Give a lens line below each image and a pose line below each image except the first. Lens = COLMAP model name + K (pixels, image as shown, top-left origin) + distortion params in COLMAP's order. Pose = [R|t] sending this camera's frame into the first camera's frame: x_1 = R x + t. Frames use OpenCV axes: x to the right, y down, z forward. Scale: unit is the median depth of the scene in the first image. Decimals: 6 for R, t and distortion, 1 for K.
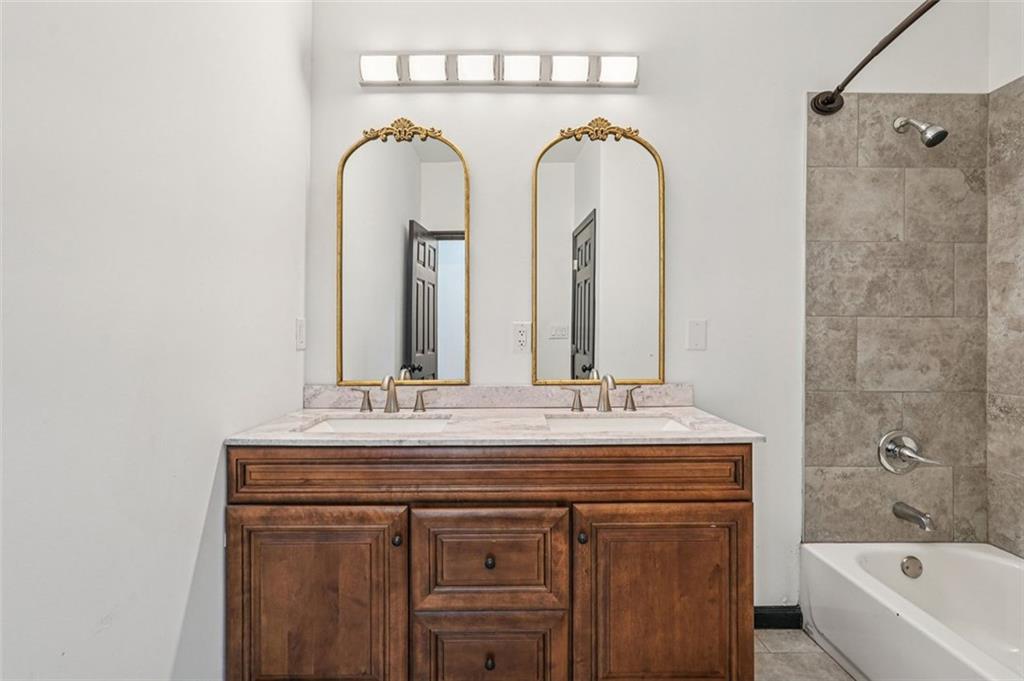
lens RADIAL K [[462.2, 0, 517.4], [0, 462.2, 329.4], [0, 0, 1]] dist [-0.012823, 0.008669]
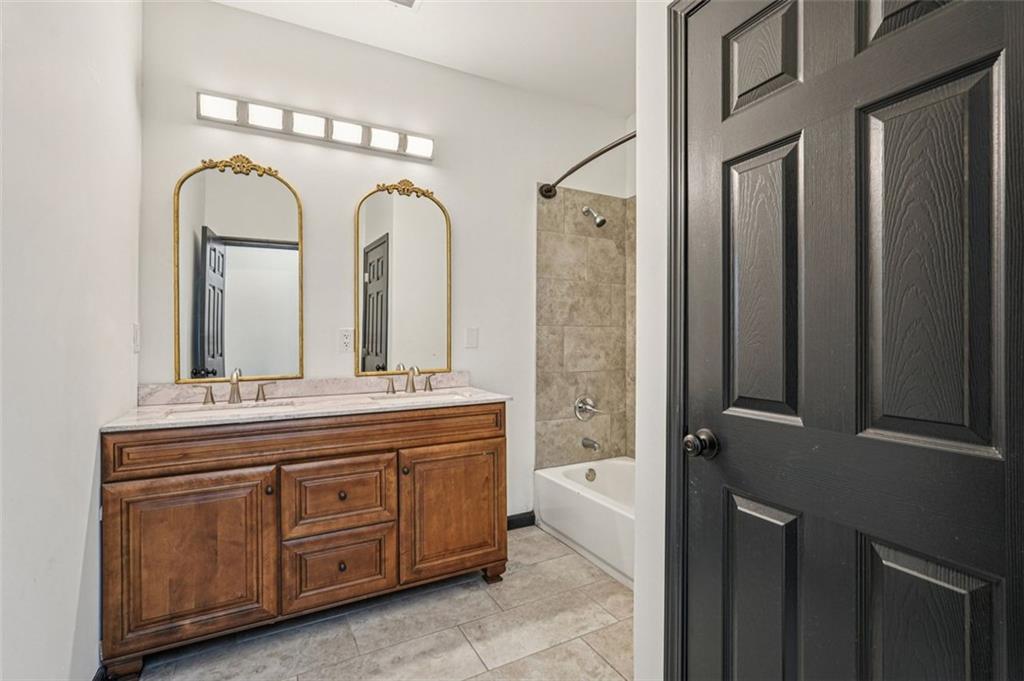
lens RADIAL K [[462.2, 0, 511.8], [0, 462.2, 341.4], [0, 0, 1]] dist [-0.012823, 0.008669]
pose [[0.886183, -0.007252, 0.463279, -0.183243], [0.001442, 0.999916, 0.012894, 0.005623], [-0.463334, -0.010759, 0.886119, -0.368118]]
